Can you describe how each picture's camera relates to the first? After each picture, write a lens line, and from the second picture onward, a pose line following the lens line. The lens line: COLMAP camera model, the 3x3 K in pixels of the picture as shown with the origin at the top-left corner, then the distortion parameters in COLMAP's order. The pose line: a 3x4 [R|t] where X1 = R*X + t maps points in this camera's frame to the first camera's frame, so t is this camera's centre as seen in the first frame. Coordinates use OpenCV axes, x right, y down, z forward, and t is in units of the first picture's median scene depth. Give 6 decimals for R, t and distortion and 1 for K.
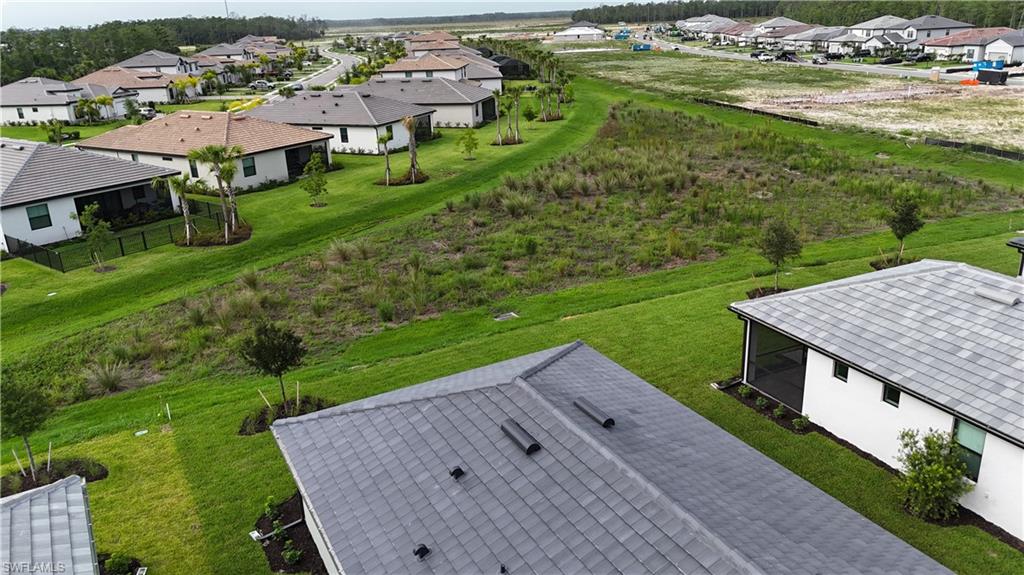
lens RADIAL K [[758.3, 0, 515.3], [0, 758.3, 287.6], [0, 0, 1]] dist [0.063613, -0.061823]
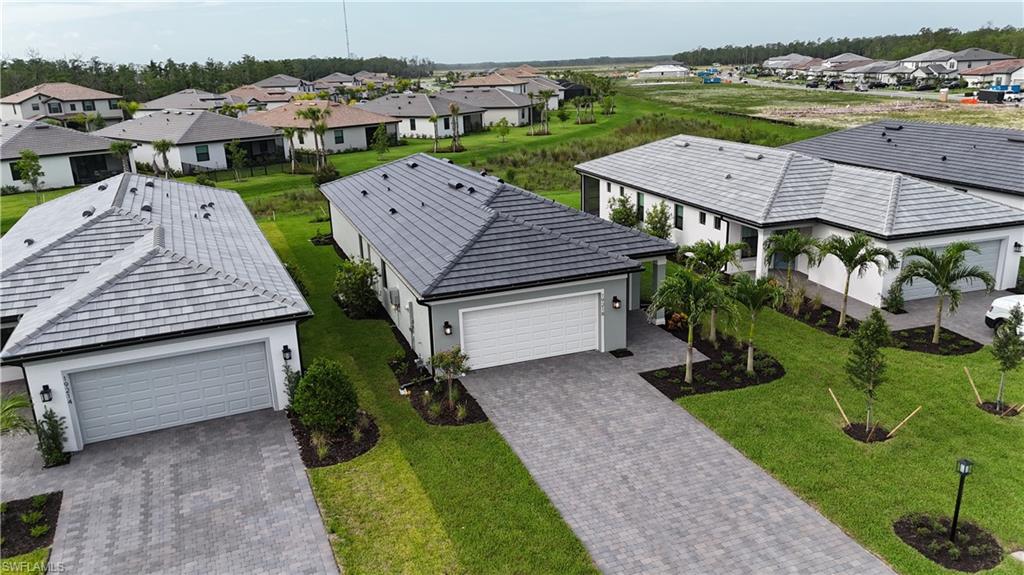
lens RADIAL K [[758.3, 0, 514.5], [0, 758.3, 293.1], [0, 0, 1]] dist [0.063613, -0.061823]
pose [[0.990690, 0.044167, -0.128776, 0.072320], [-0.050117, 0.997803, -0.043334, 0.076196], [0.126579, 0.049384, 0.990726, -0.146447]]
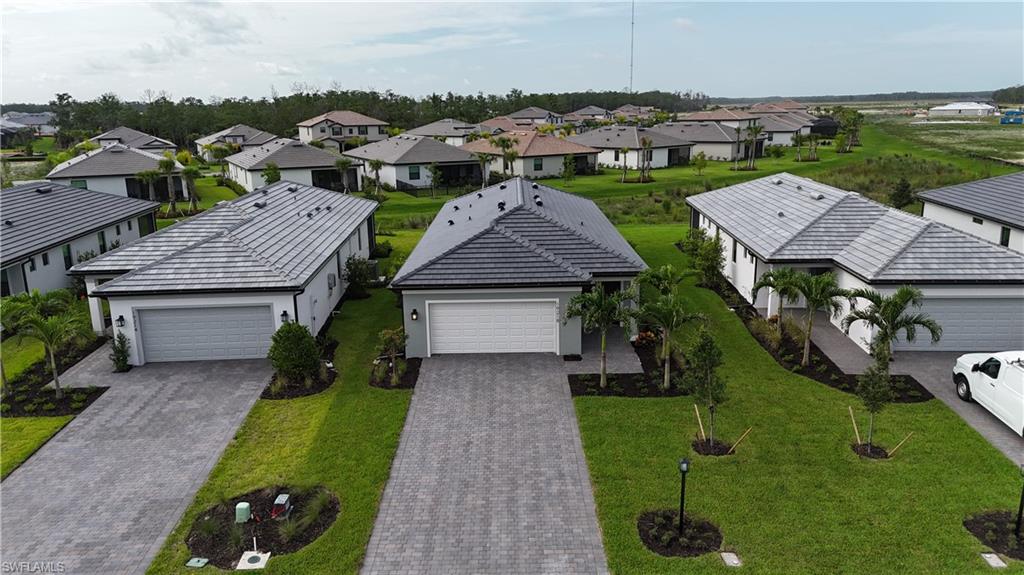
lens RADIAL K [[758.3, 0, 512.6], [0, 758.3, 290.4], [0, 0, 1]] dist [0.063613, -0.061823]
pose [[0.879804, 0.135520, -0.455609, 0.147545], [-0.176157, 0.983205, -0.047716, 0.076136], [0.441490, 0.122240, 0.888900, -0.152036]]
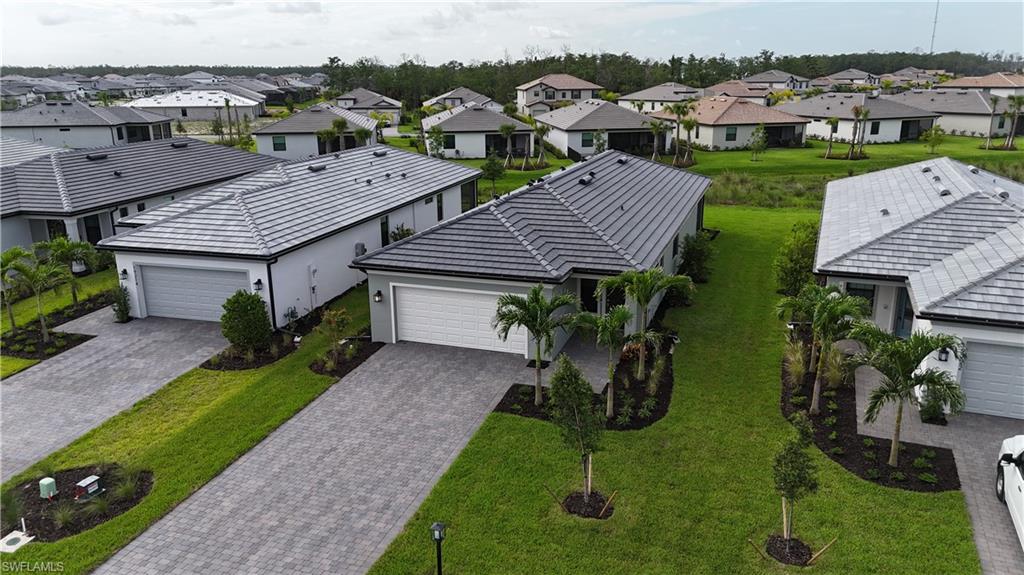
lens RADIAL K [[758.3, 0, 512.2], [0, 758.3, 285.9], [0, 0, 1]] dist [0.063613, -0.061823]
pose [[0.674461, 0.230580, -0.701381, 0.185181], [-0.263989, 0.962494, 0.062566, 0.055398], [0.689502, 0.142958, 0.710035, -0.096535]]
